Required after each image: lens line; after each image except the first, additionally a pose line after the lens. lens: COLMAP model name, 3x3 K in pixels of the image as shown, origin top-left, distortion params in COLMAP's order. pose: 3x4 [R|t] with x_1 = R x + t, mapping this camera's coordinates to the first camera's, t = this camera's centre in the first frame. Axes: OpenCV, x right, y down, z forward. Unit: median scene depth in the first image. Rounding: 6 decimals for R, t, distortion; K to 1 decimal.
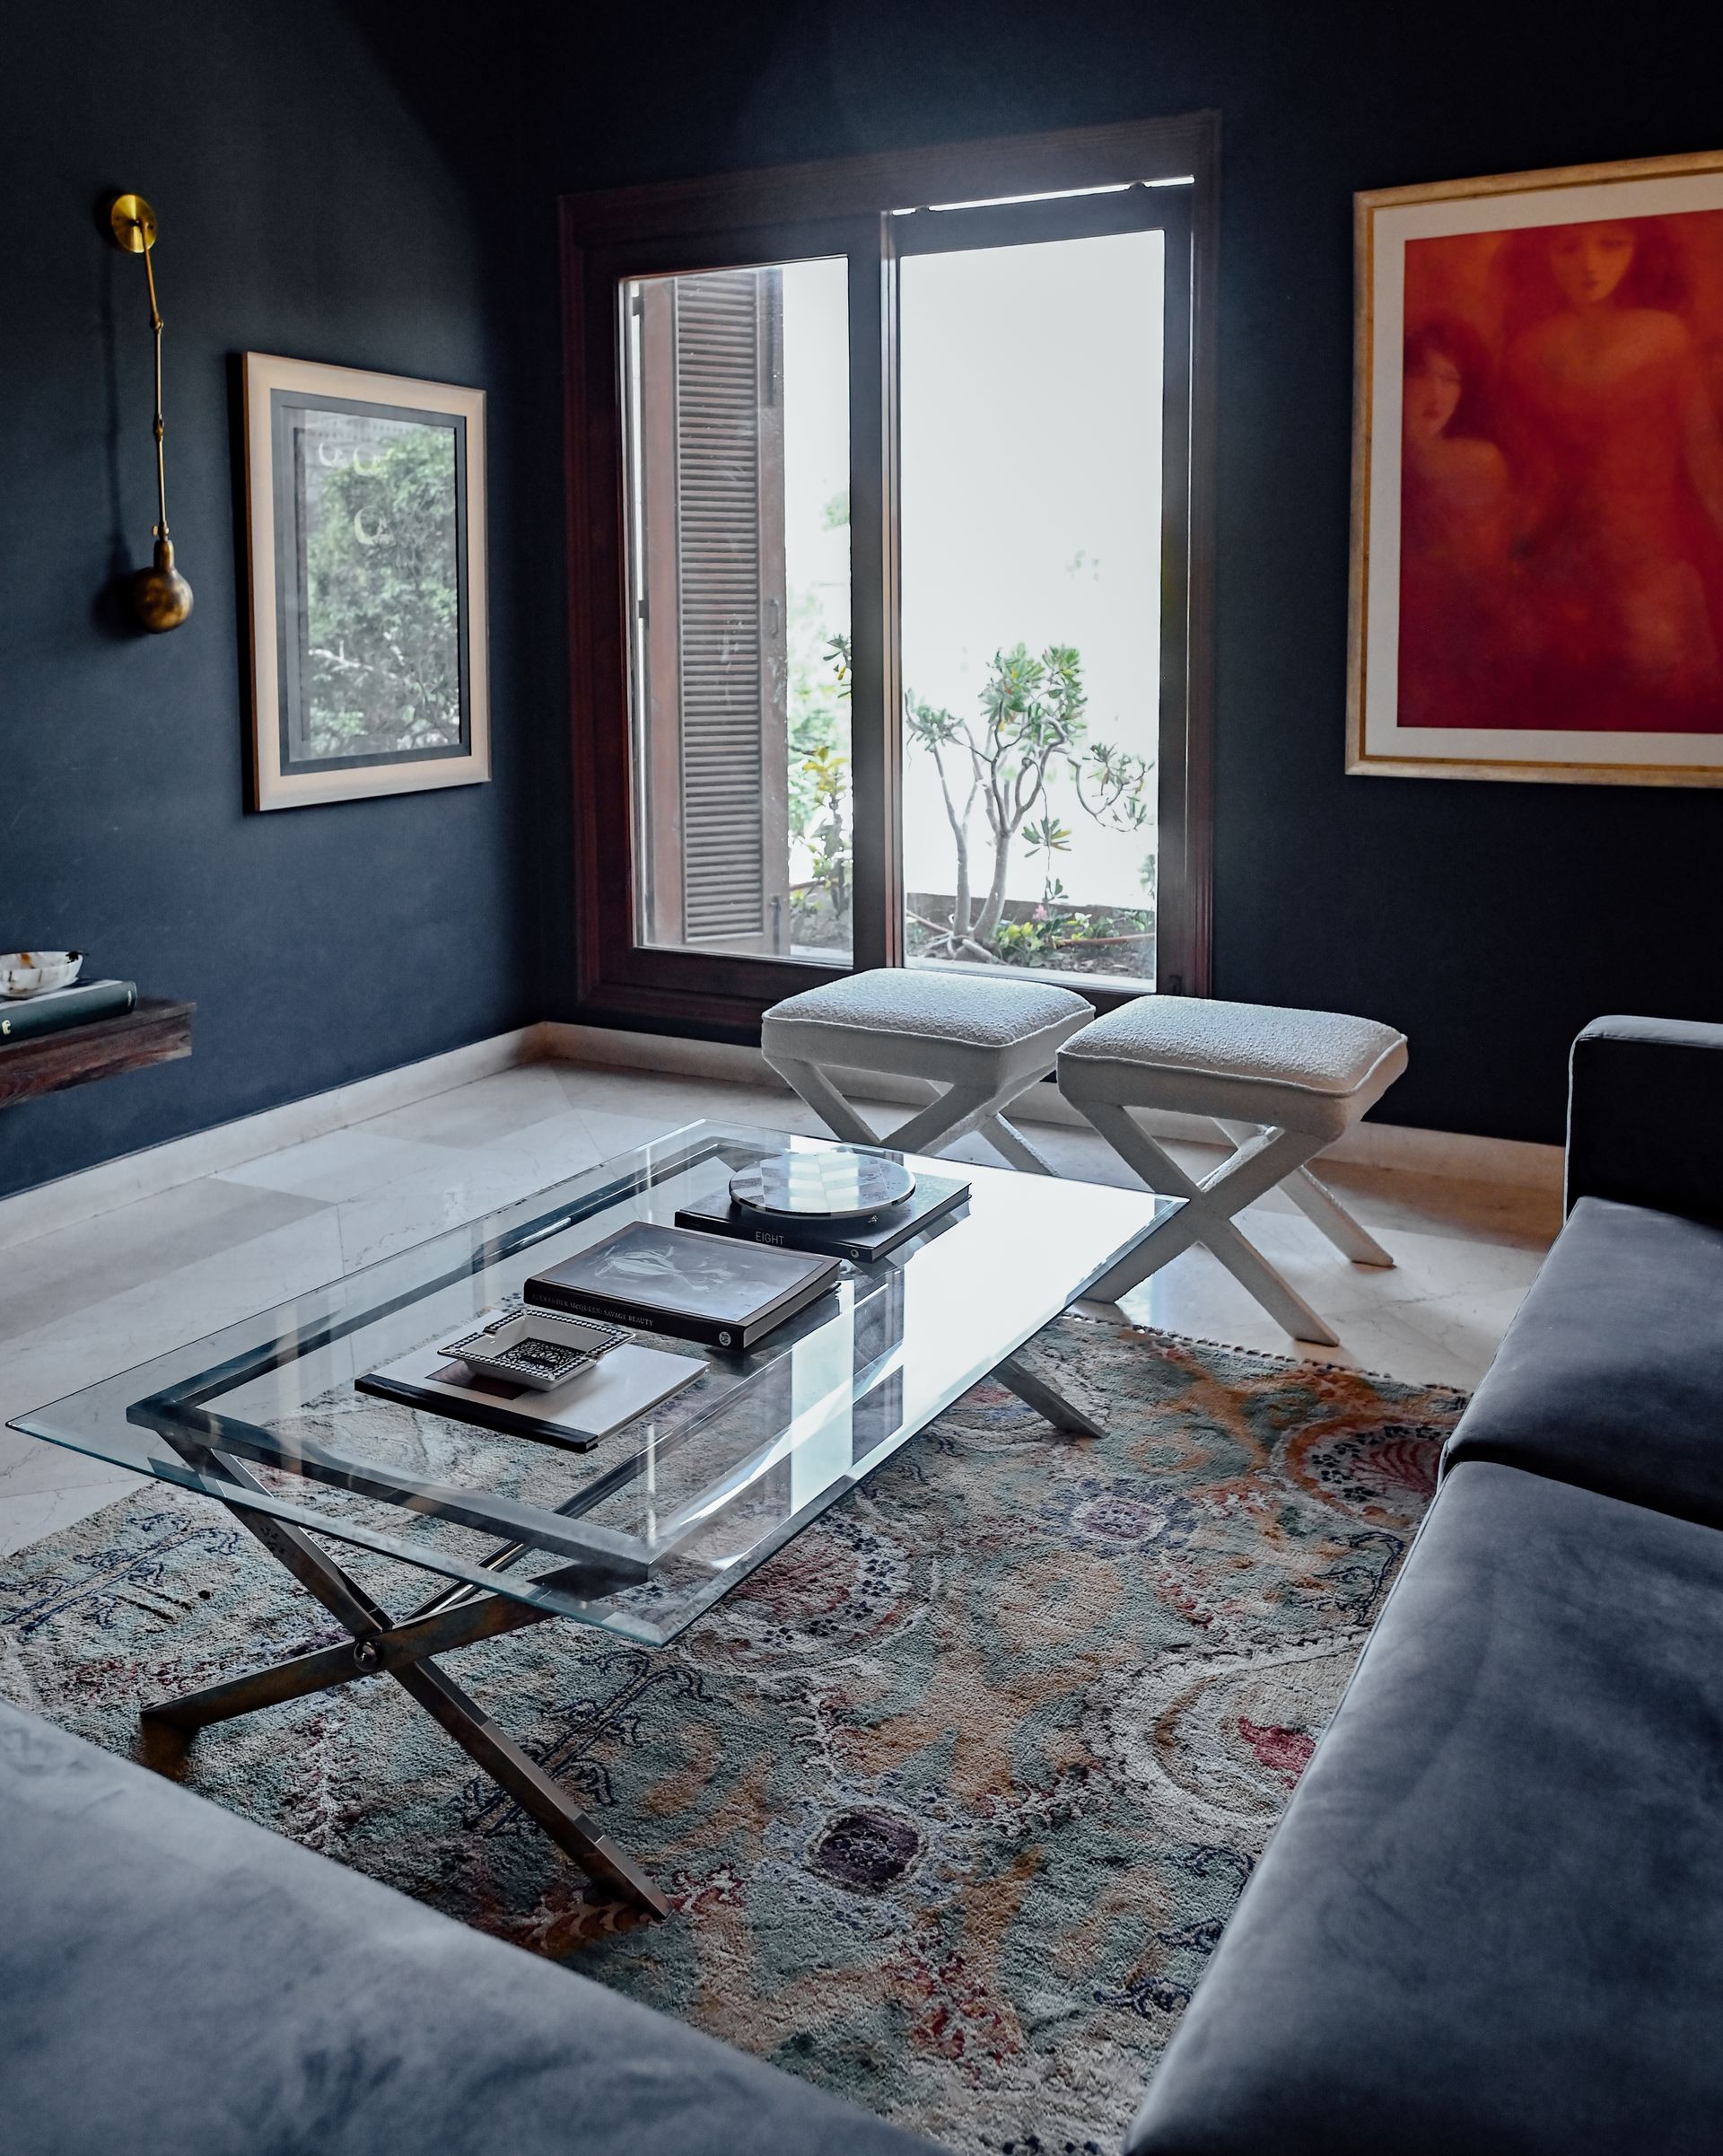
lens RADIAL K [[1802.4, 0, 851.1], [0, 1802.4, 786.7], [0, 0, 1]] dist [-0.013944, -0.001808]
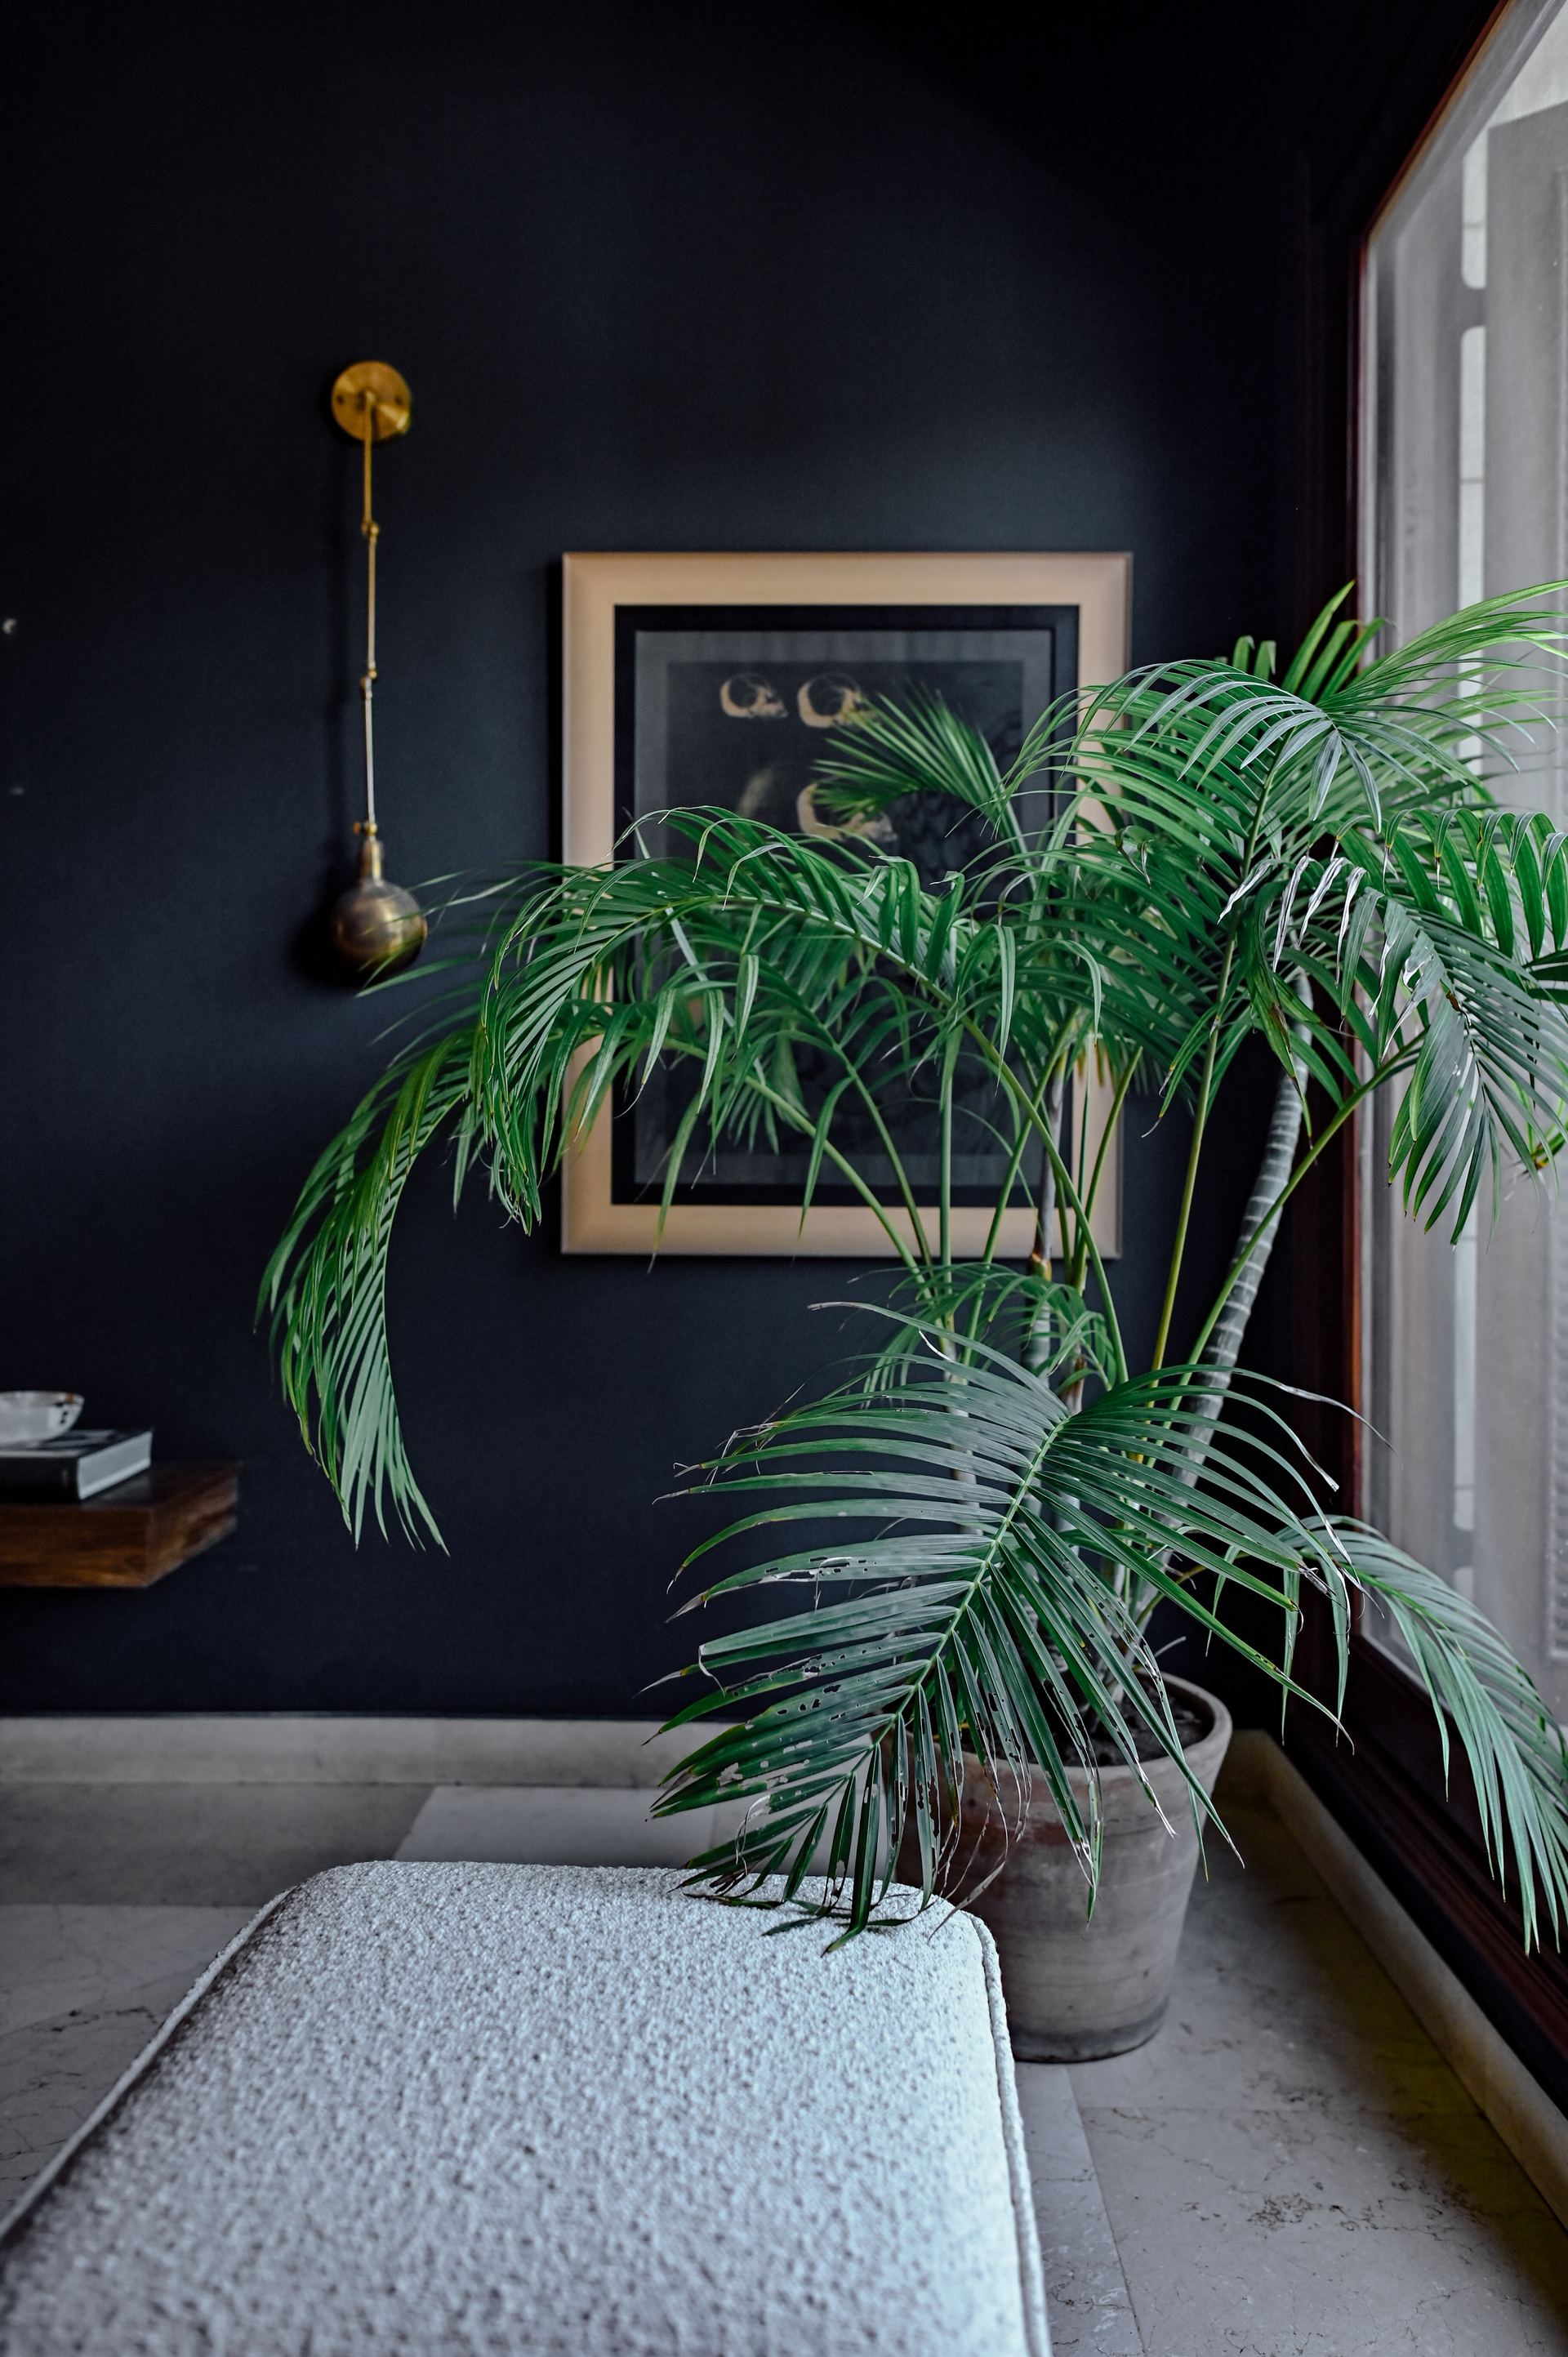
lens RADIAL K [[1633.0, 0, 784.0], [0, 1633.0, 1178.5], [0, 0, 1]] dist [0.002279, -0.002535]
pose [[0.448695, 0.017660, -0.893511, 0.252115], [-0.092895, 0.995310, -0.026977, -0.005217], [0.888844, 0.095107, 0.448231, 0.863936]]
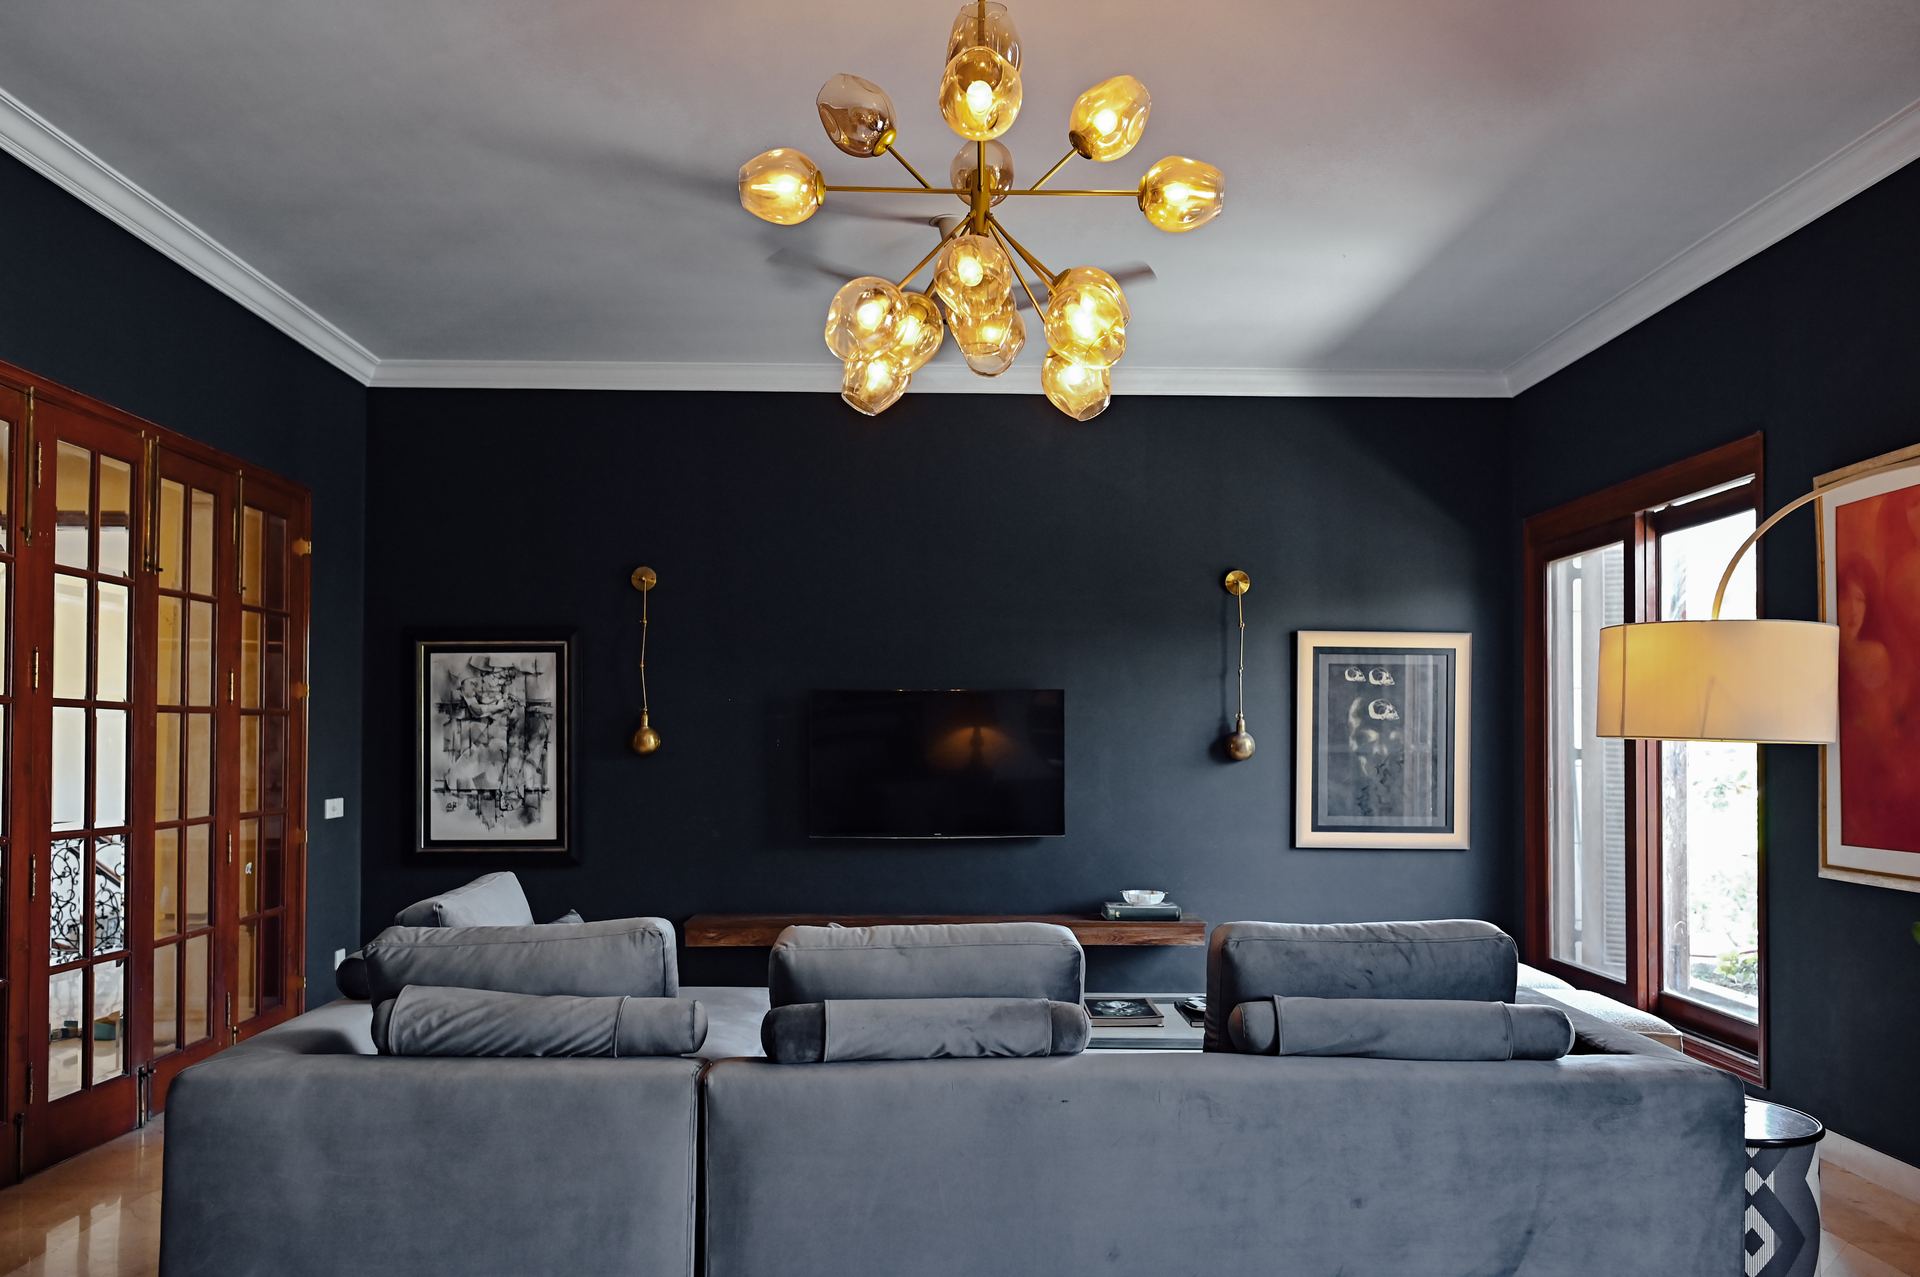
lens RADIAL K [[1334.9, 0, 959.8], [0, 1334.9, 723.3], [0, 0, 1]] dist [0.004536, 0.000053]
pose [[0.482374, -0.004960, -0.875951, 0.900721], [-0.095918, 0.993672, -0.058447, -0.001333], [0.870698, 0.112213, 0.478846, -0.102135]]
